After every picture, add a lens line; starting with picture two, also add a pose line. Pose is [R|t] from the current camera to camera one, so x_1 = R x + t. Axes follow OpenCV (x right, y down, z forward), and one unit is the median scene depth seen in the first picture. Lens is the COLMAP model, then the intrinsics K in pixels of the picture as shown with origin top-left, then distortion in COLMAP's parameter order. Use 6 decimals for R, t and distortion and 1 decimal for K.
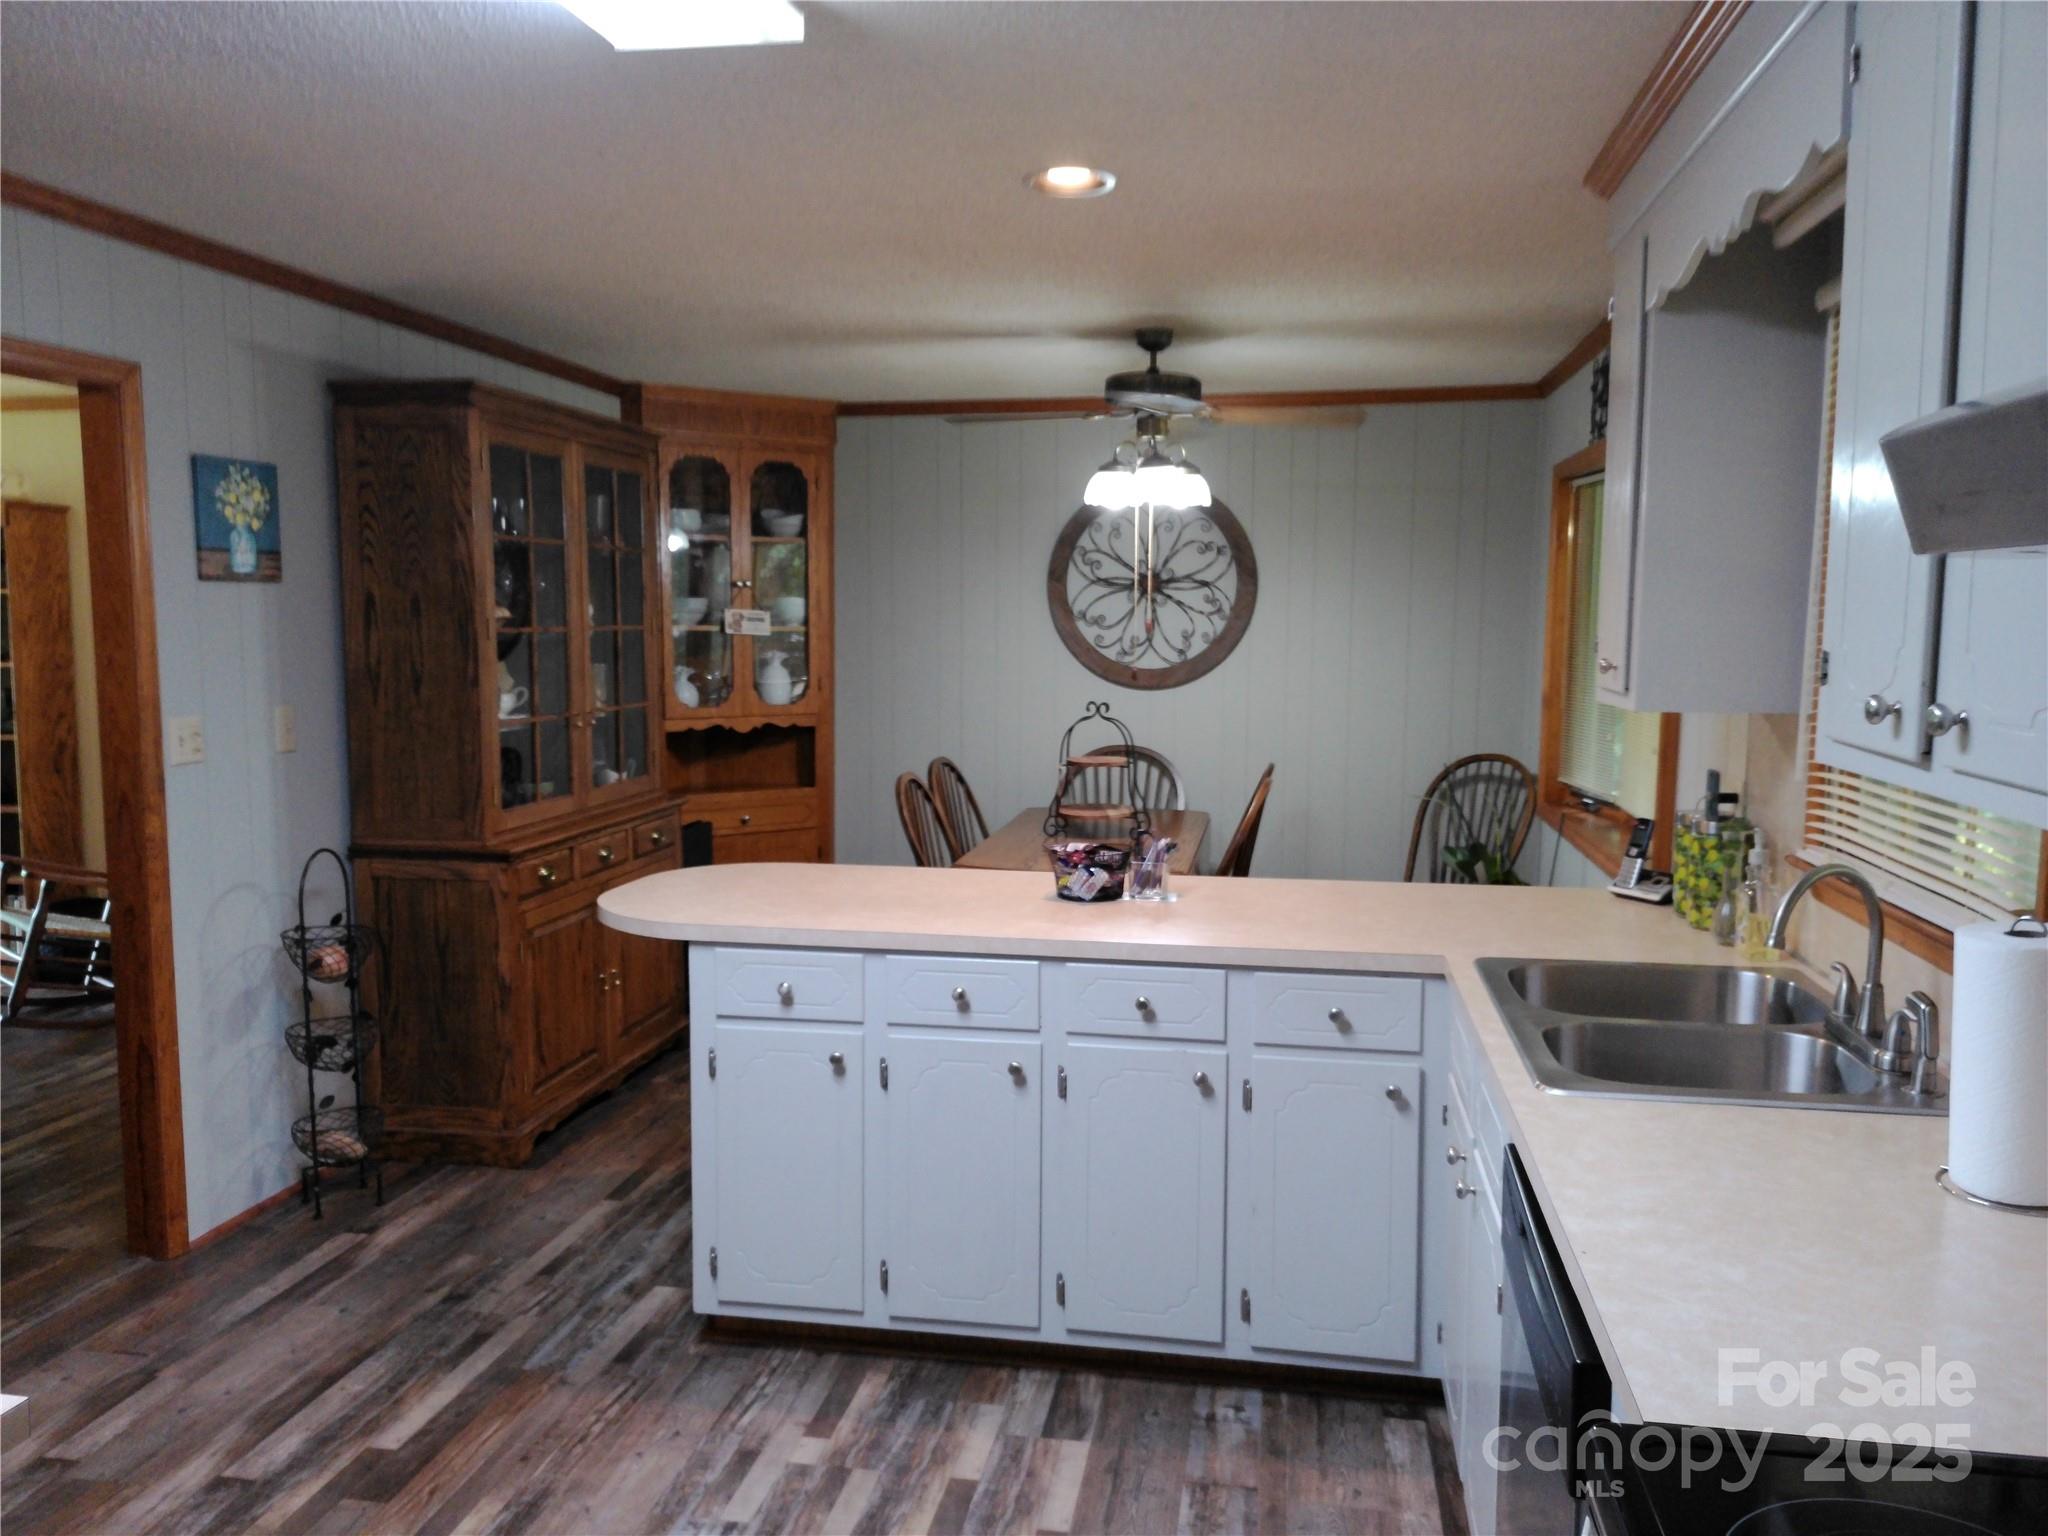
lens RADIAL K [[1555.1, 0, 1022.2], [0, 1555.1, 767.8], [0, 0, 1]] dist [0.052016, -0.012746]
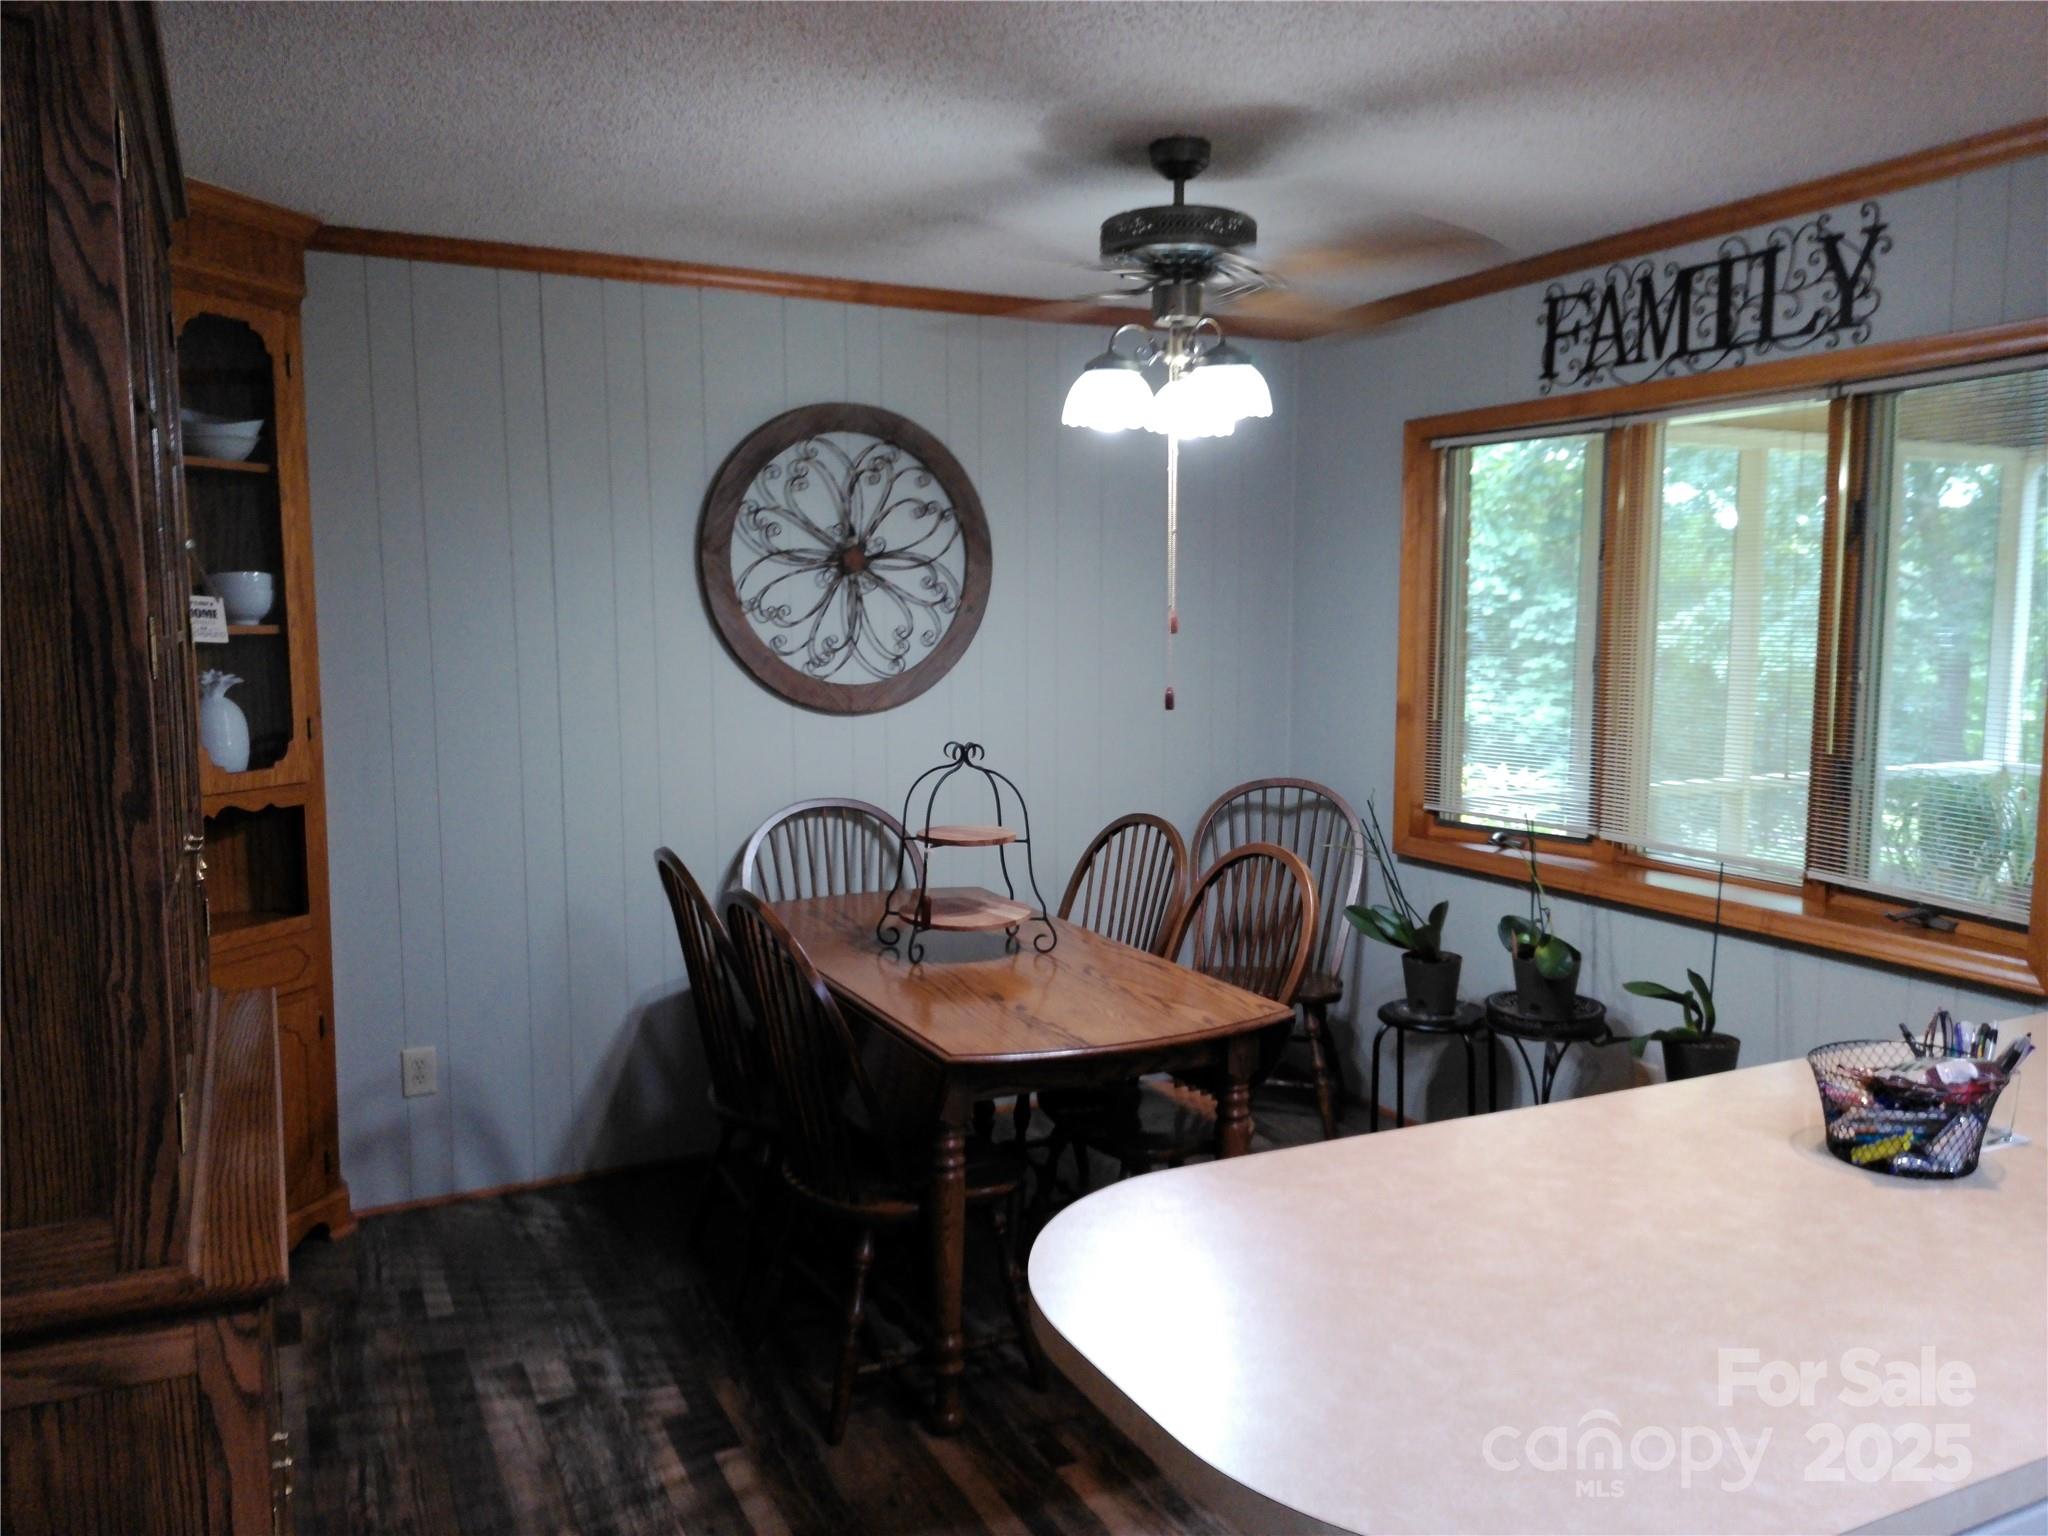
lens RADIAL K [[1555.1, 0, 1026.3], [0, 1555.1, 764.2], [0, 0, 1]] dist [0.052016, -0.012746]
pose [[0.802962, -0.060601, 0.592941, -0.265644], [0.057687, 0.998049, 0.023886, -0.040860], [-0.593232, 0.015025, 0.804891, 0.408647]]
